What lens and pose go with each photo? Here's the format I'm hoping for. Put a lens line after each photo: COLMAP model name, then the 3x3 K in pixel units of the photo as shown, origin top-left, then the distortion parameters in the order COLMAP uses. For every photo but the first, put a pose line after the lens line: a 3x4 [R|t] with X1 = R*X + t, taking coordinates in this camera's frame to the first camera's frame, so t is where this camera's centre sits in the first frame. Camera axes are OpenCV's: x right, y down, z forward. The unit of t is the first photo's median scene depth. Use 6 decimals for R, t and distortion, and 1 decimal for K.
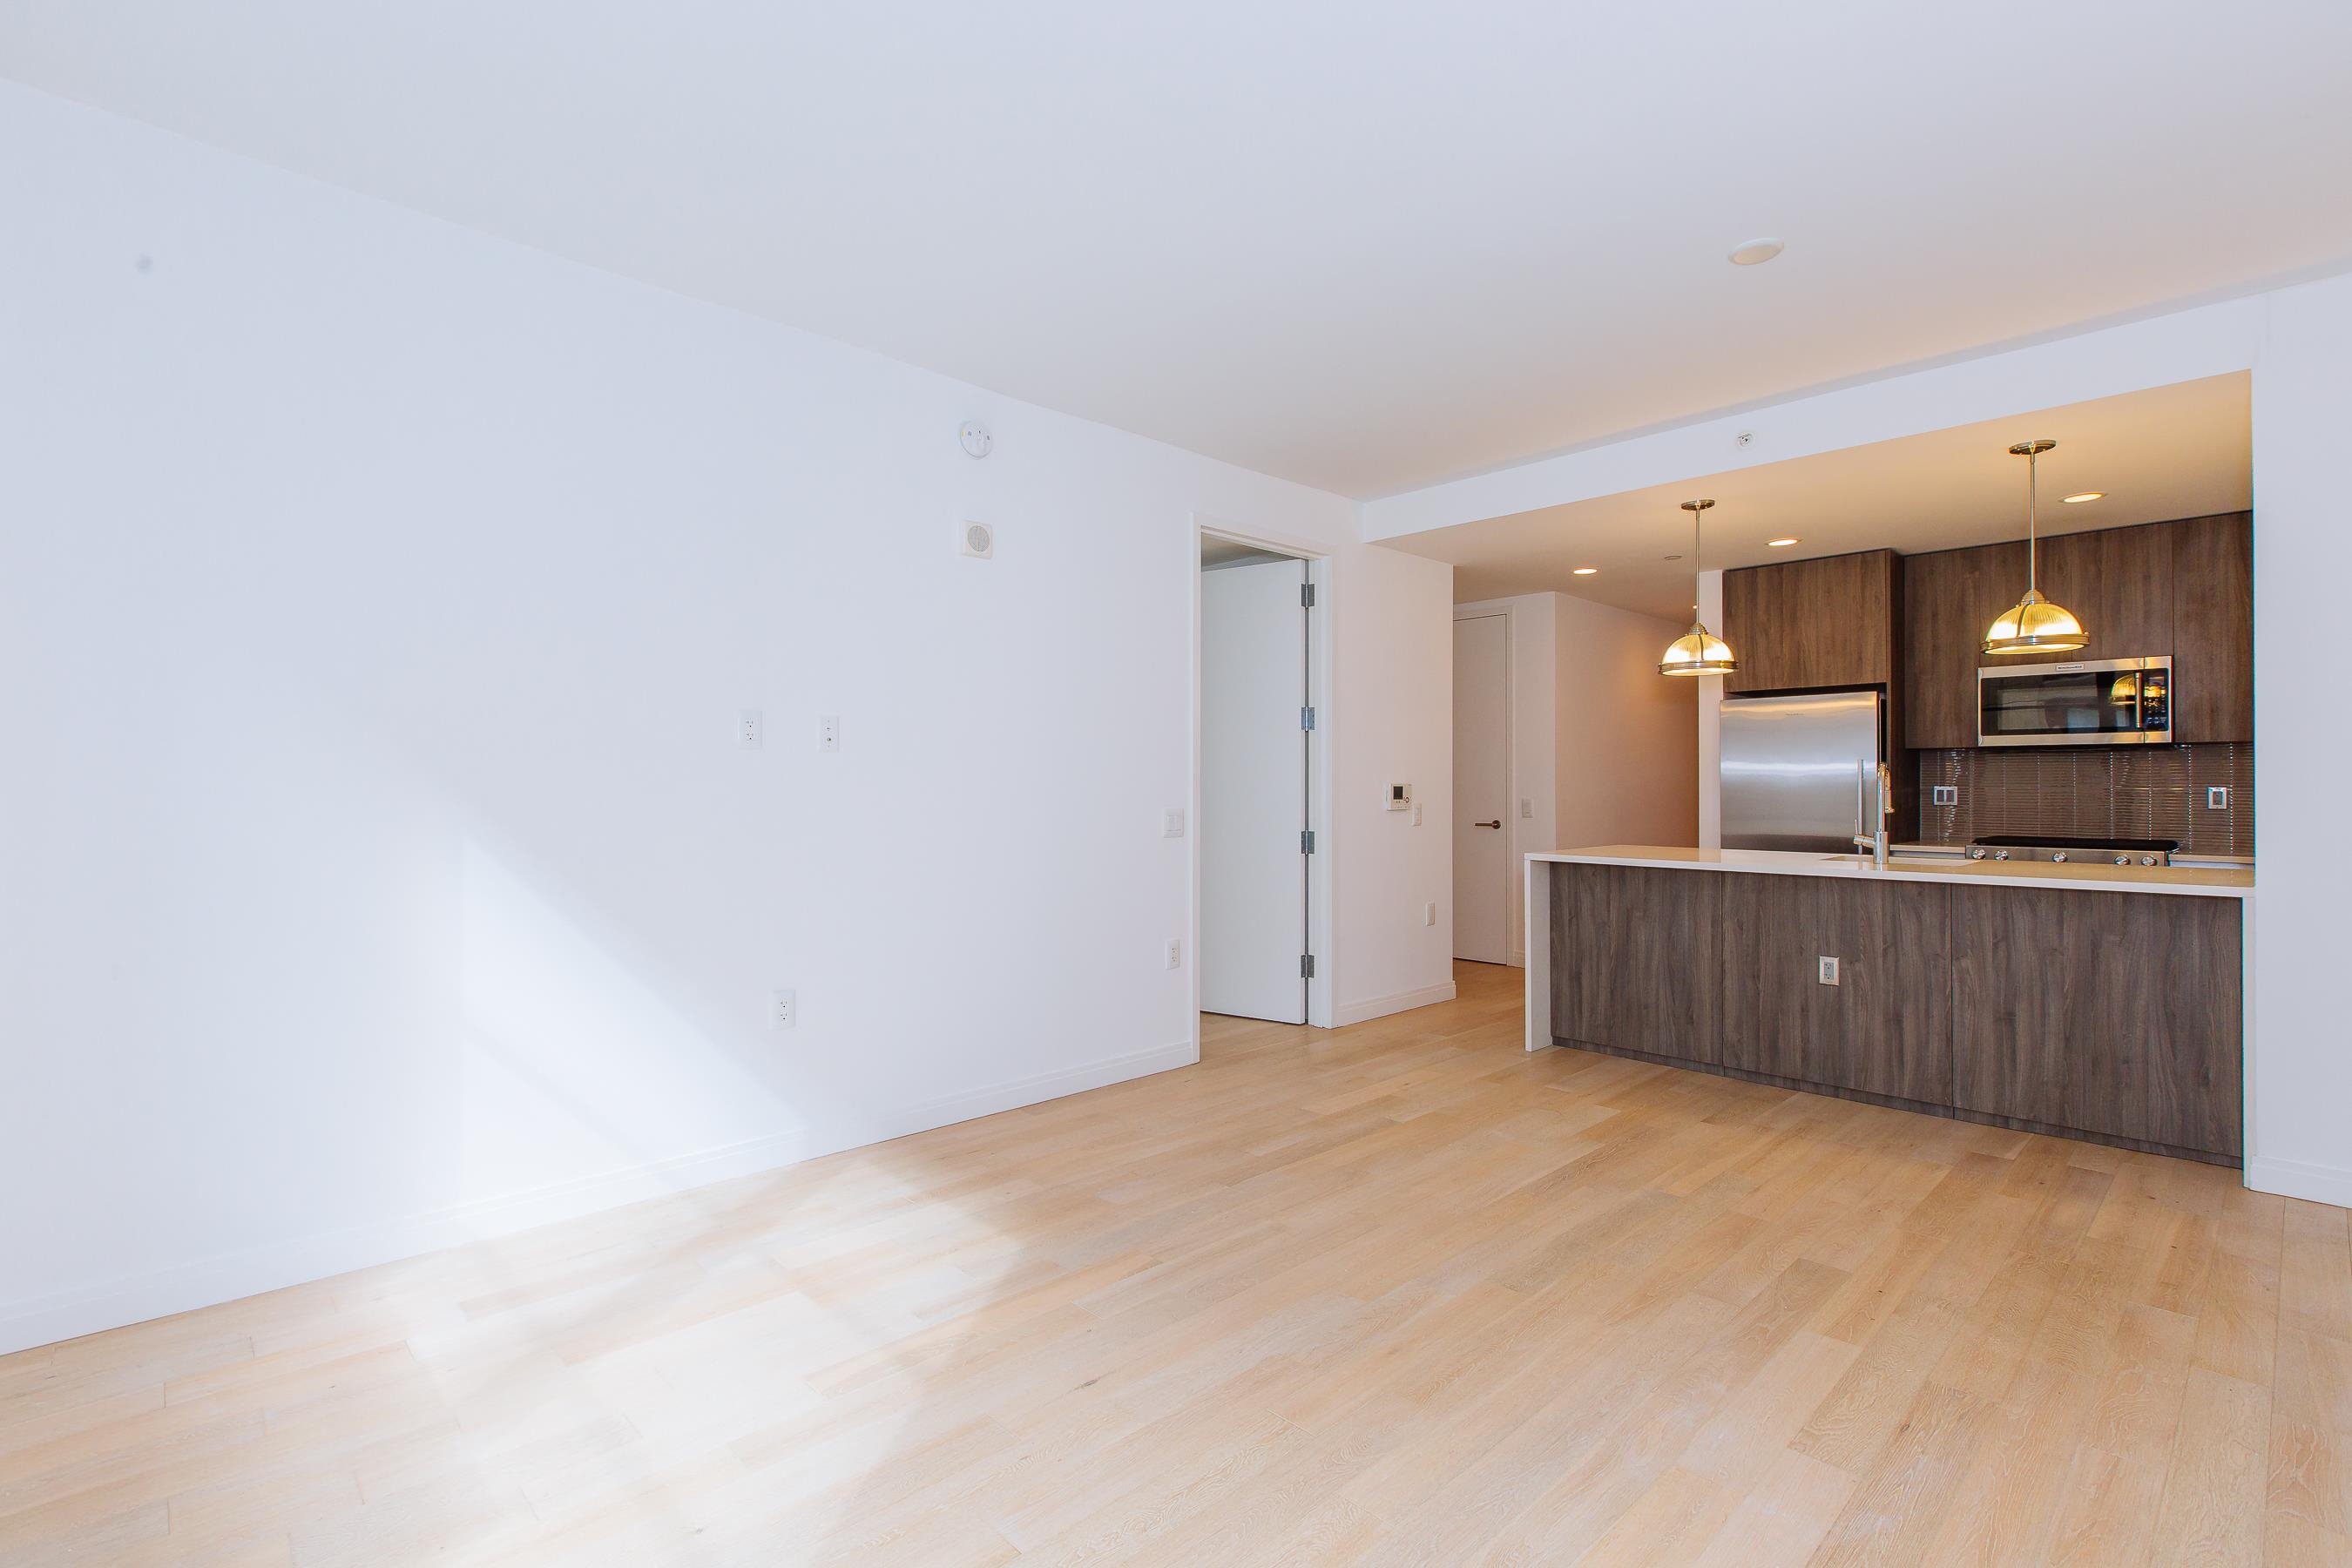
lens RADIAL K [[1040.9, 0, 1179.2], [0, 1040.9, 777.0], [0, 0, 1]] dist [0.000520, 0.000129]
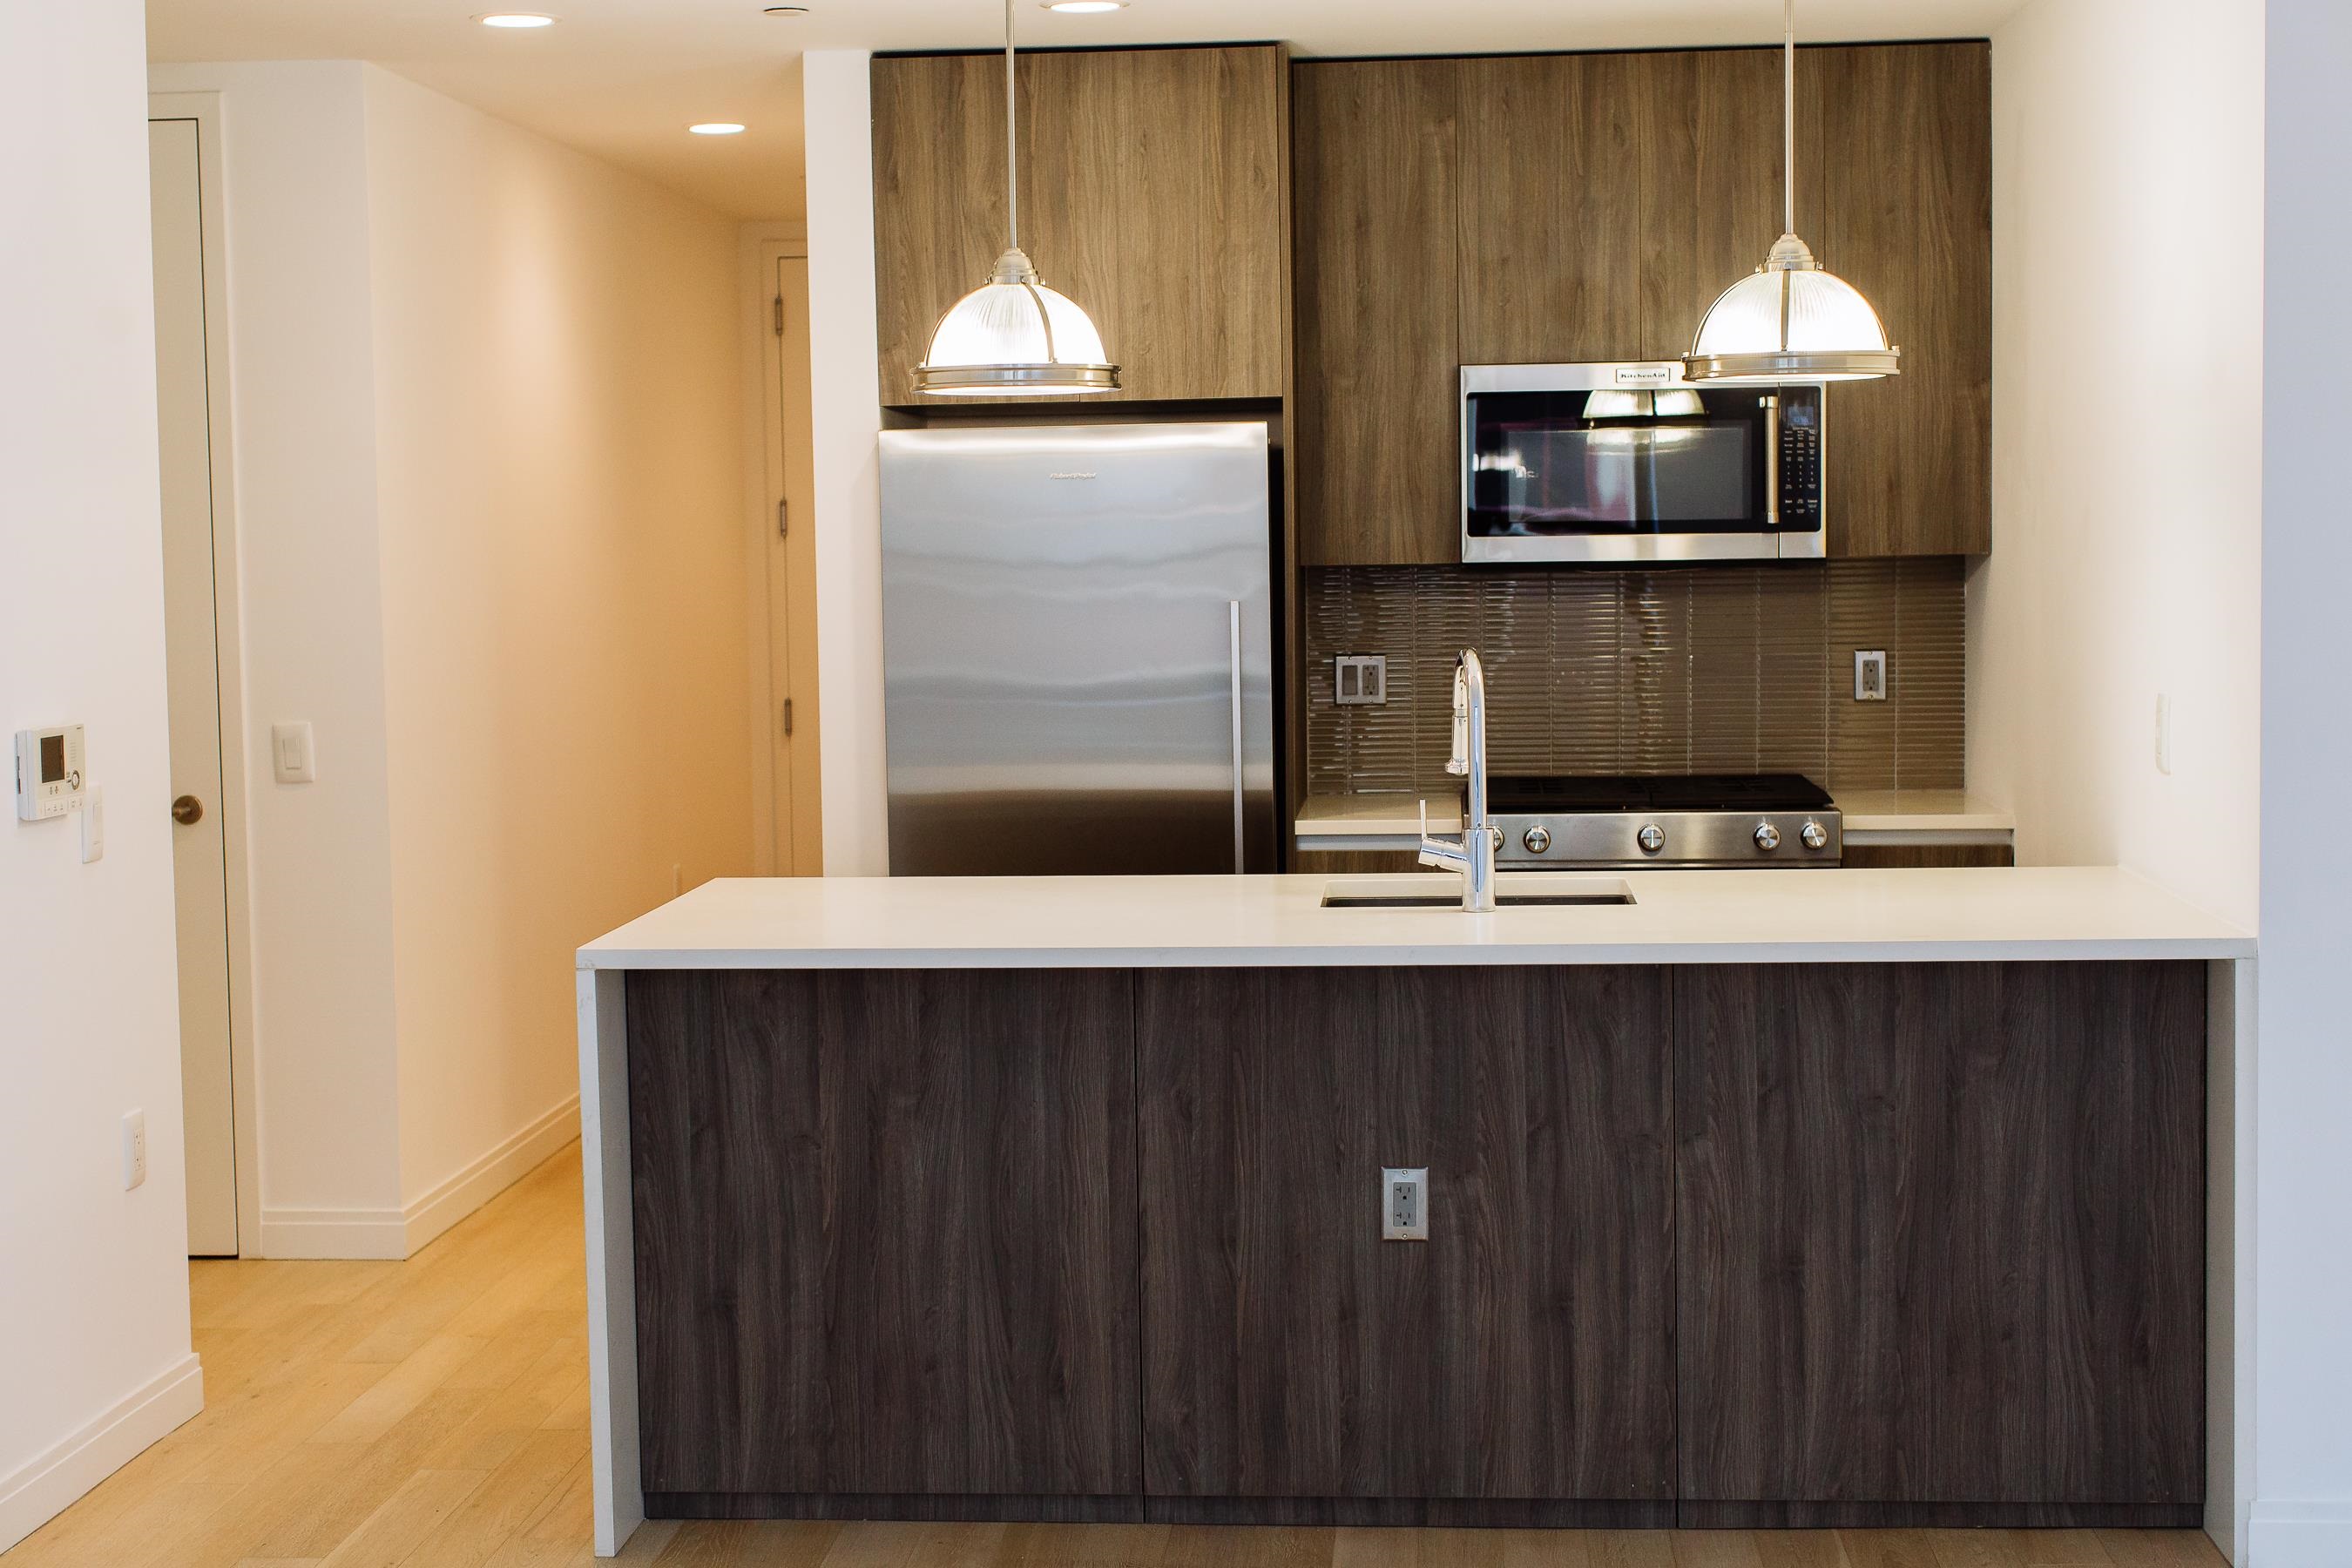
lens RADIAL K [[3401.9, 0, 977.6], [0, 3401.9, 734.1], [0, 0, 1]] dist [0.033171, 0.012687]
pose [[0.760955, -0.058405, 0.646171, -0.280605], [0.016539, 0.997363, 0.070670, -0.073725], [-0.648594, -0.043090, 0.759914, 0.151439]]
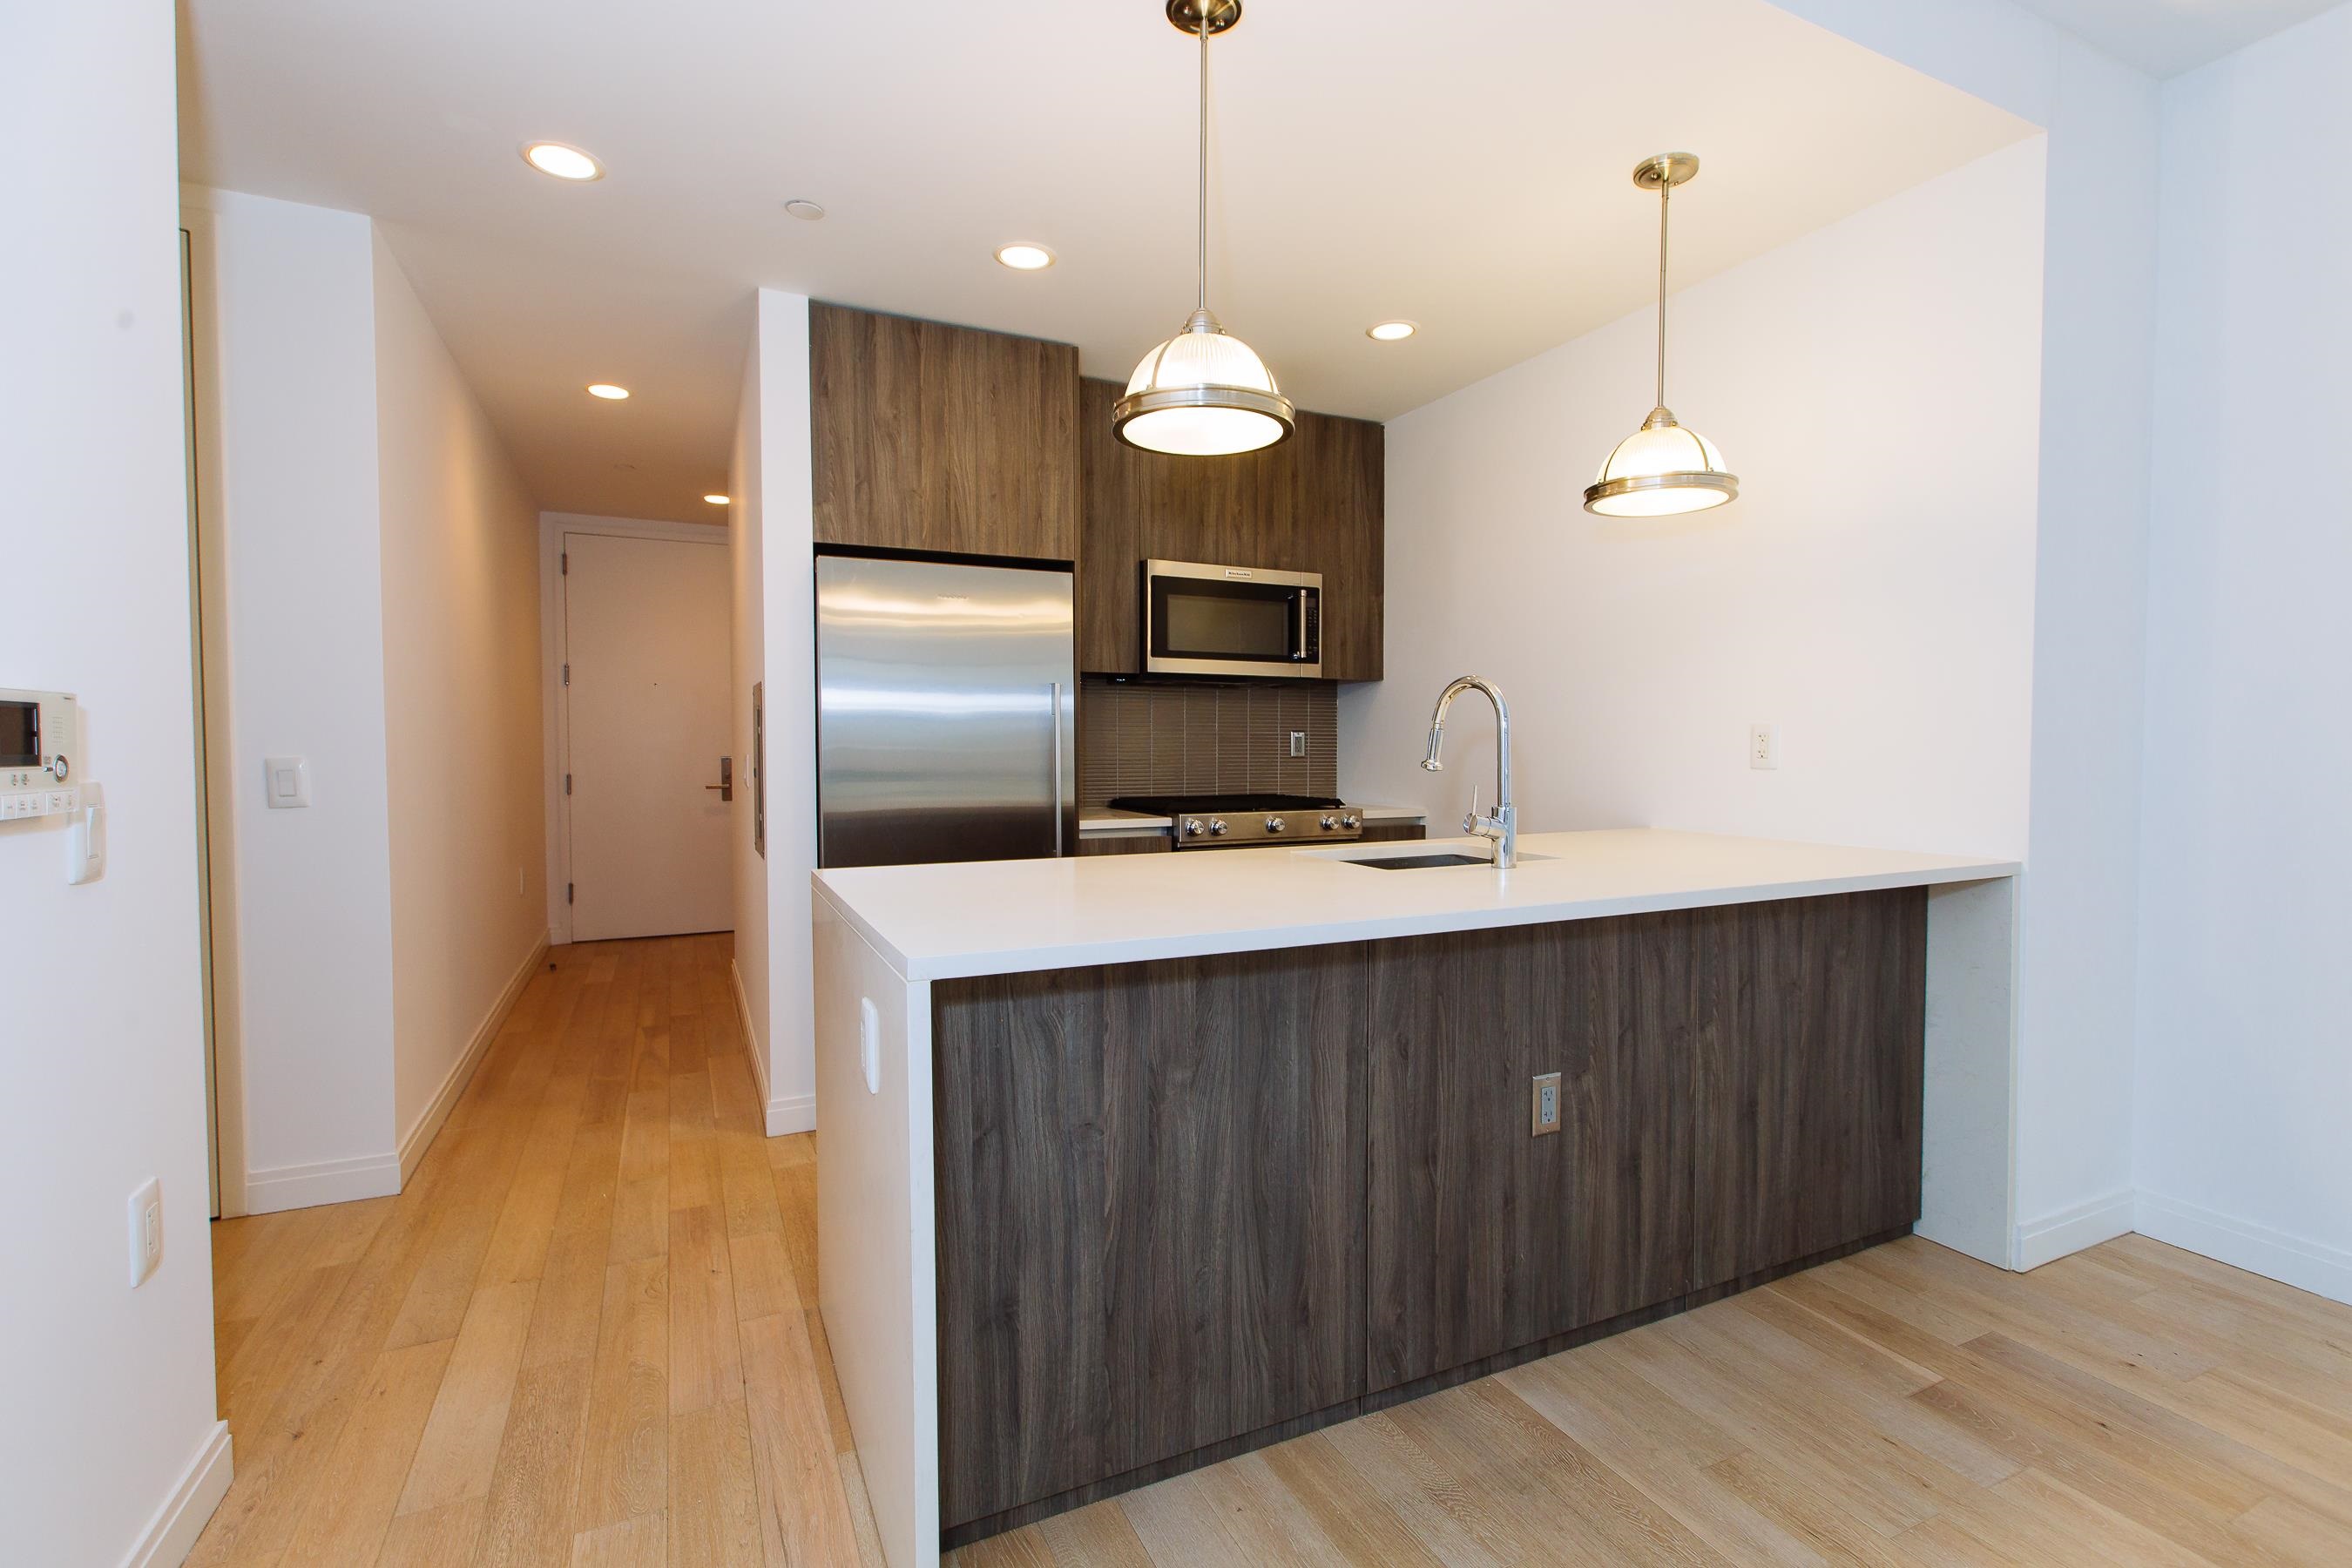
lens RADIAL K [[1041.6, 0, 1126.0], [0, 1041.6, 778.5], [0, 0, 1]] dist [0.000119, 0.000360]
pose [[0.295497, -0.034147, 0.954733, 0.110666], [-0.009188, 0.999213, 0.038582, 0.019093], [-0.955299, -0.020173, 0.294951, 1.000097]]
